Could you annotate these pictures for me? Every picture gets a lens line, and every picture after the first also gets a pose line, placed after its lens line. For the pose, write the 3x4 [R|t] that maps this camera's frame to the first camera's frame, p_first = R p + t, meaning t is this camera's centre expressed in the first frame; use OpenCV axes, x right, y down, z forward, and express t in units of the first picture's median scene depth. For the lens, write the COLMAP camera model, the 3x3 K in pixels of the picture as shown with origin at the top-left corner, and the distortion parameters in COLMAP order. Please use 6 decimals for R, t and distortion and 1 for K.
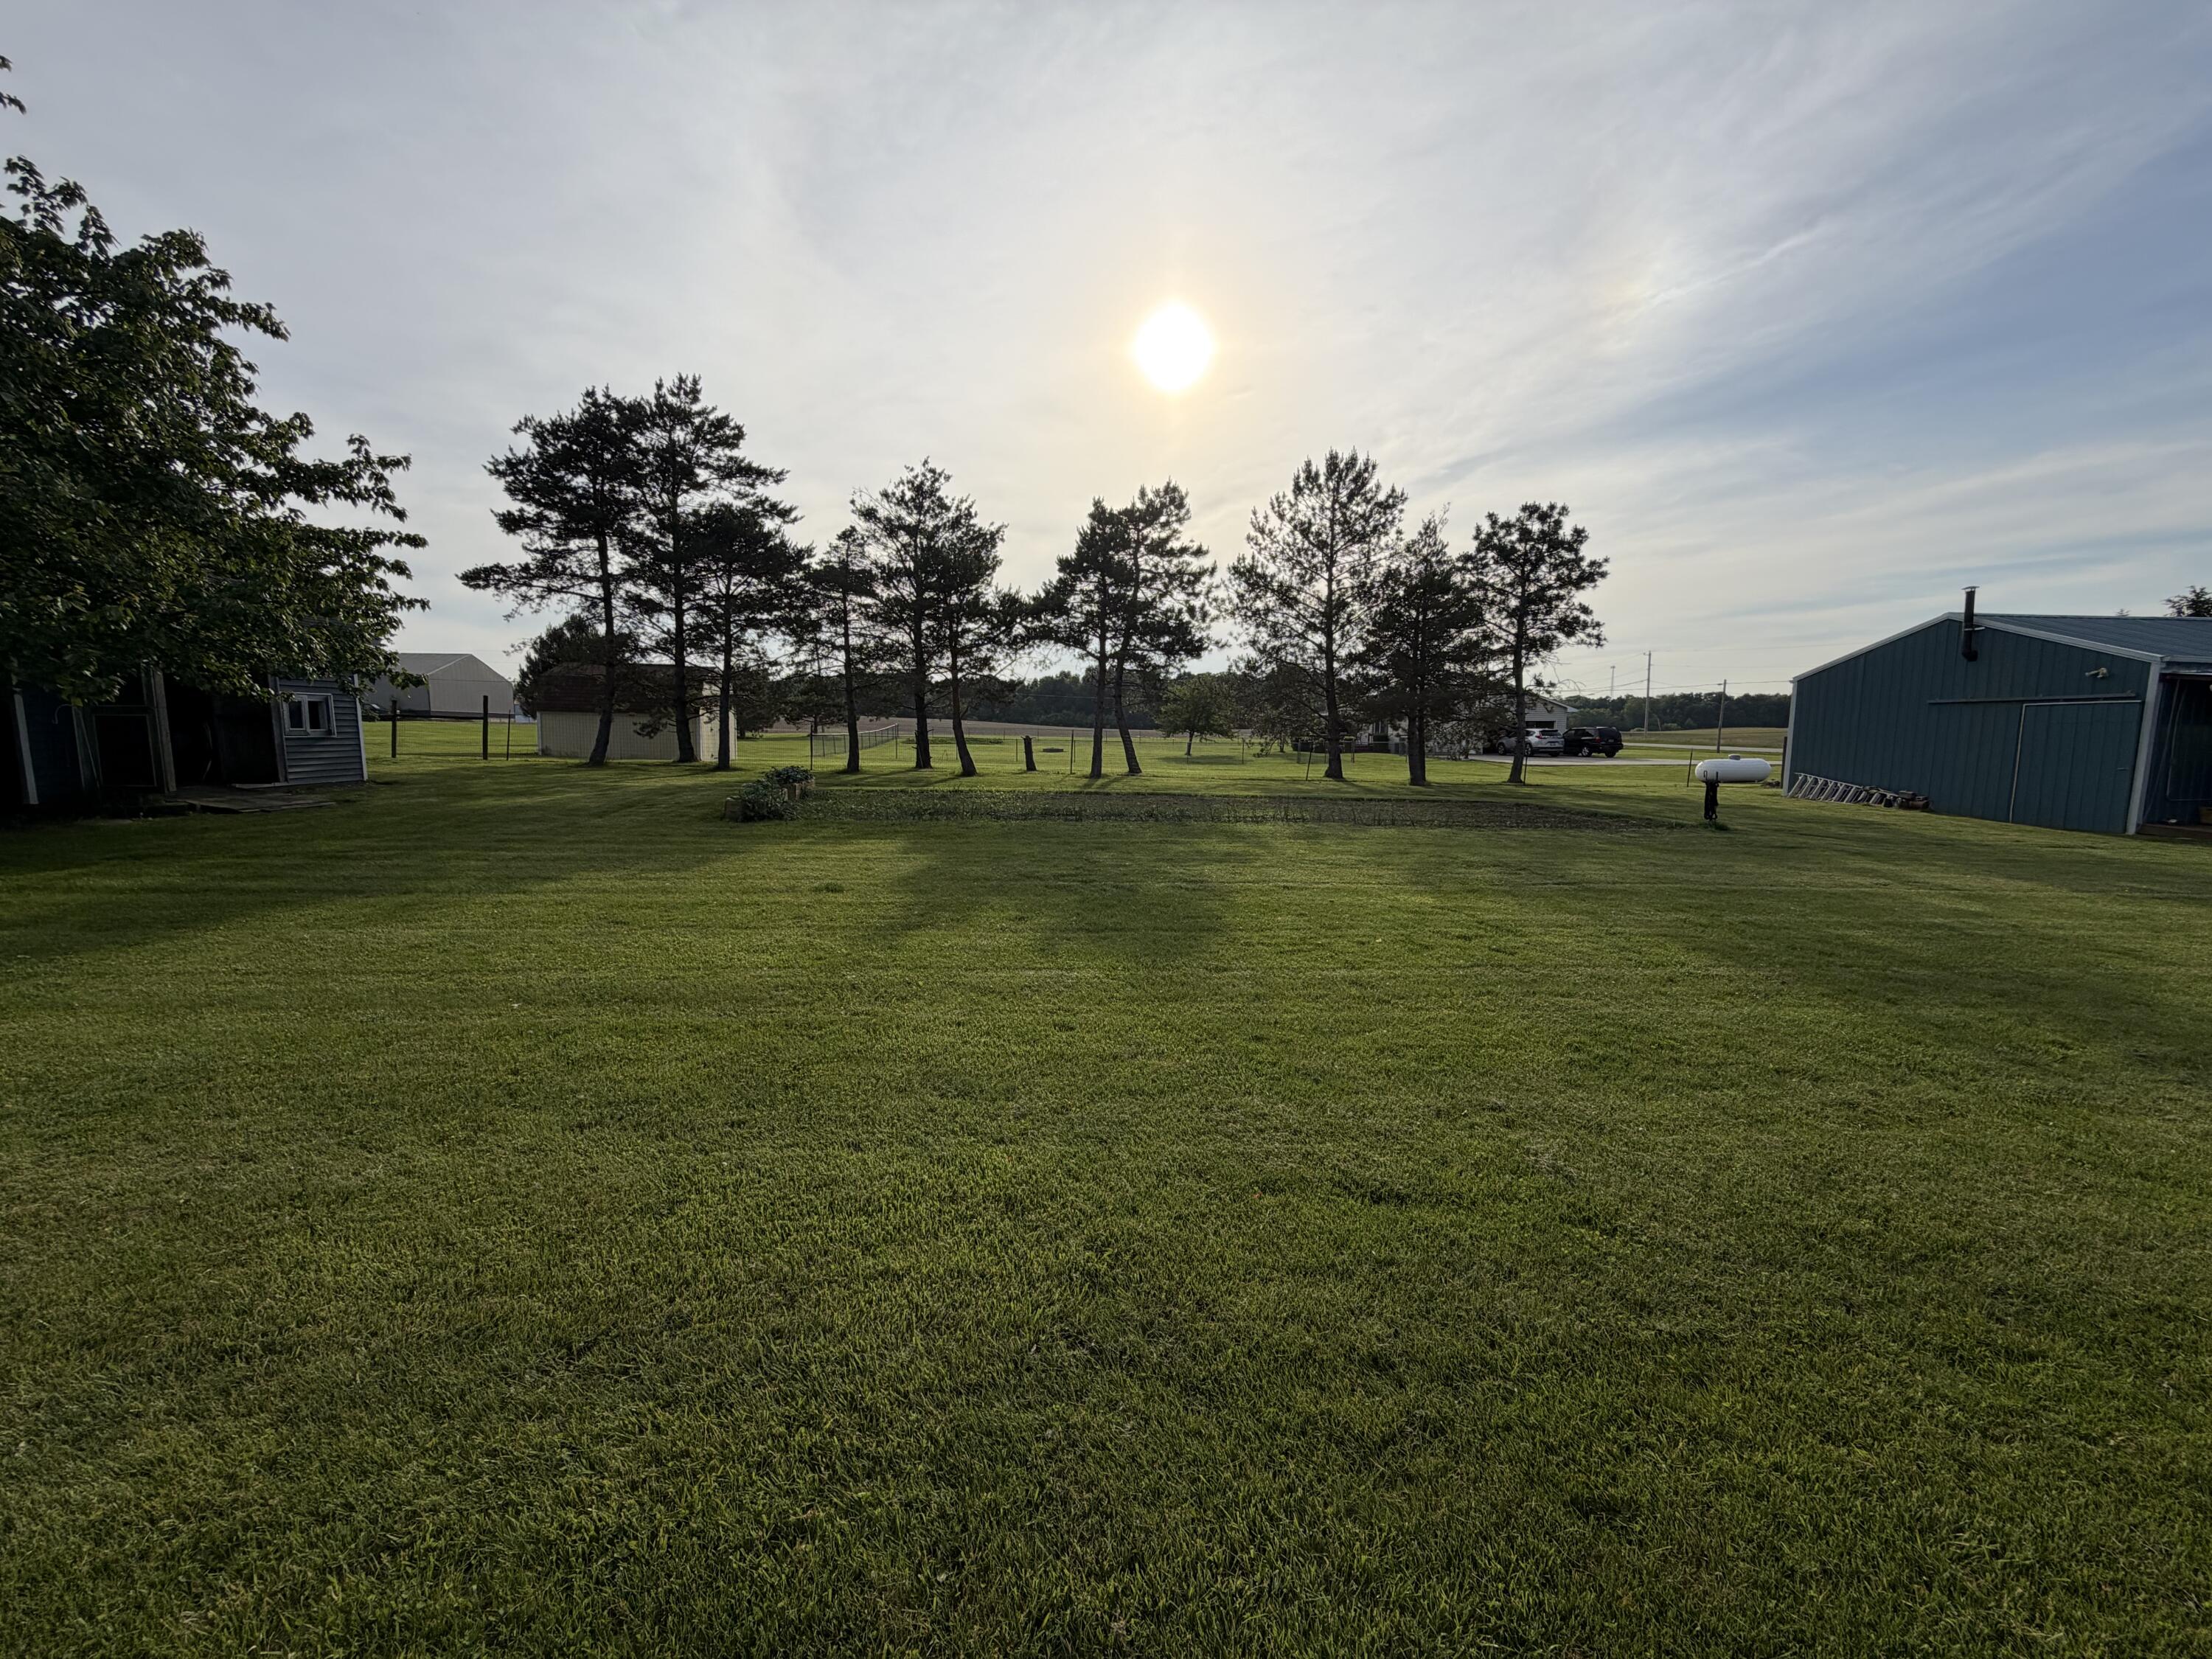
lens RADIAL K [[880.6, 0, 1104.4], [0, 880.6, 834.0], [0, 0, 1]] dist [0.000002, -0.000369]
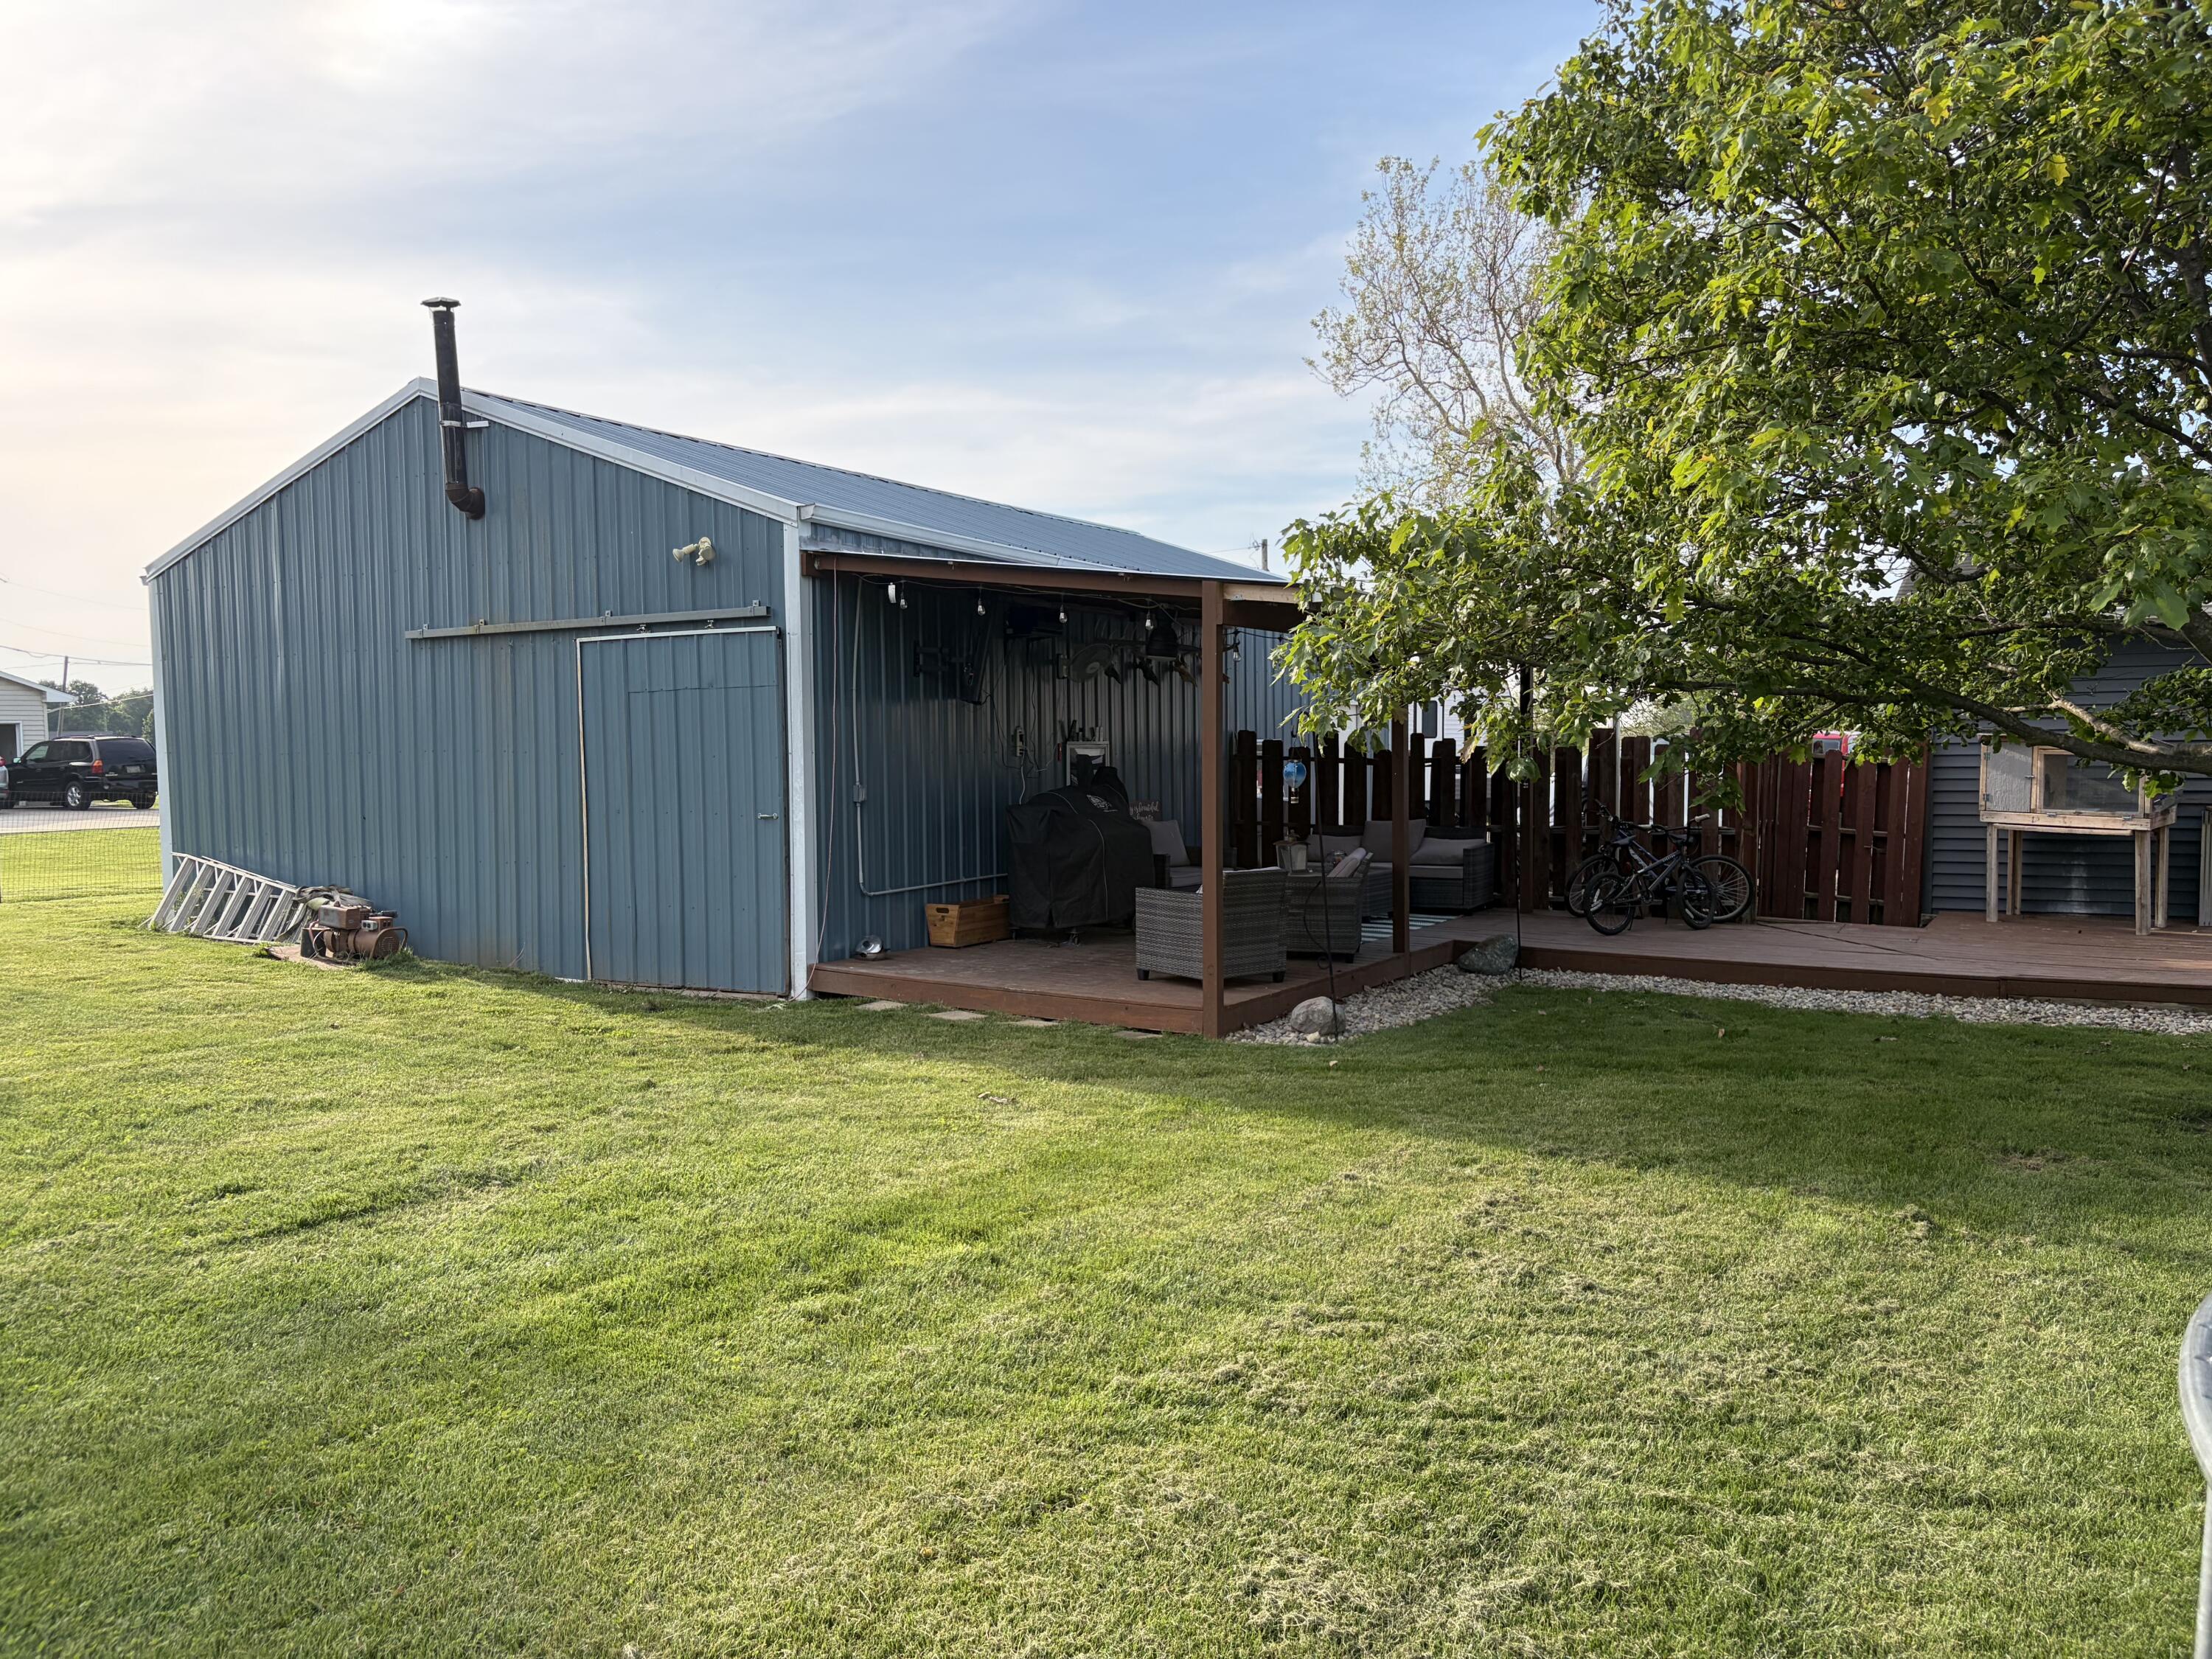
lens RADIAL K [[1665.5, 0, 1106.0], [0, 1665.5, 829.5], [0, 0, 1]] dist [-0.003087, -0.002071]
pose [[0.619452, -0.044484, 0.783773, 0.549214], [0.101264, 0.994580, -0.023585, -0.029227], [-0.778476, 0.093978, 0.620600, 0.363766]]
